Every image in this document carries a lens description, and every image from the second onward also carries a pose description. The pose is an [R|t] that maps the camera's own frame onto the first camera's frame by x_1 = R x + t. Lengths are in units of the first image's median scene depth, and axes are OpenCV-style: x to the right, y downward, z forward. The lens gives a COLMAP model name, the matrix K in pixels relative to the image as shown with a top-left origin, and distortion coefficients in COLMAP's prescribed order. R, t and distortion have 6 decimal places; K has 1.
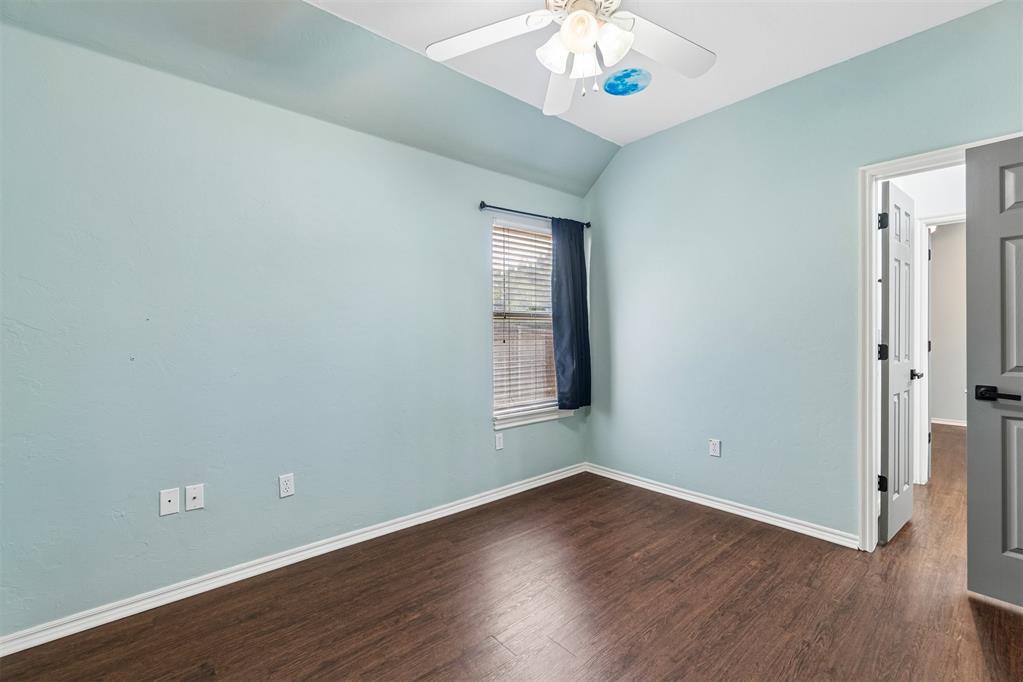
lens RADIAL K [[440.4, 0, 513.5], [0, 440.4, 332.6], [0, 0, 1]] dist [-0.004230, 0.000458]
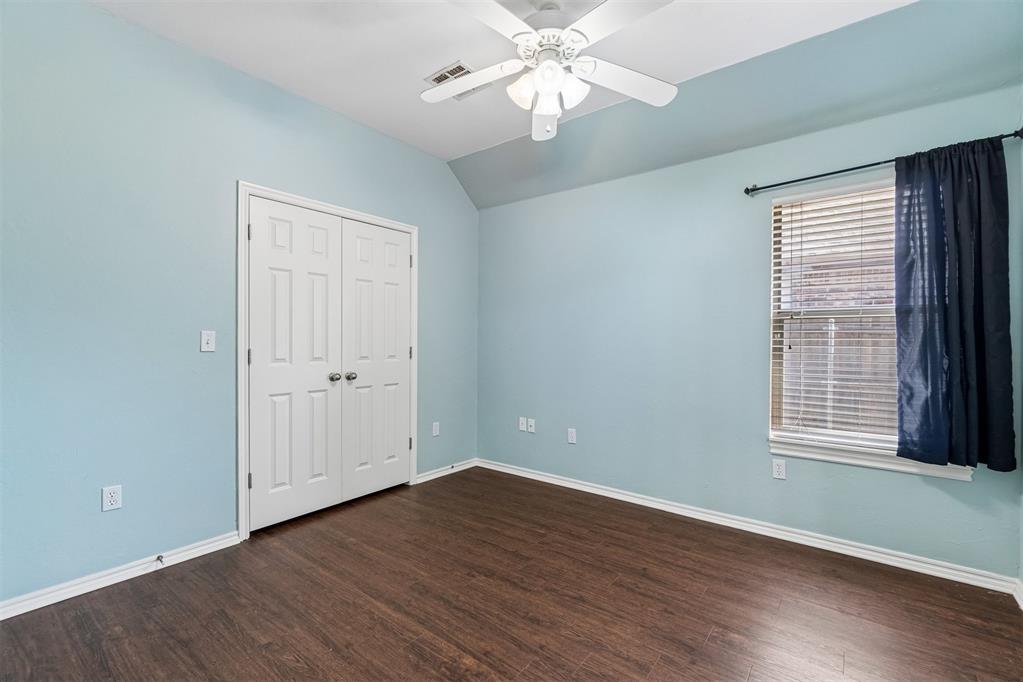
lens RADIAL K [[443.0, 0, 511.5], [0, 443.0, 341.0], [0, 0, 1]] dist [-0.003243, -0.000136]
pose [[0.199604, 0.010709, -0.979818, 0.697780], [-0.002144, 0.999943, 0.010492, 0.001006], [0.979874, 0.000006, 0.199615, 0.360970]]
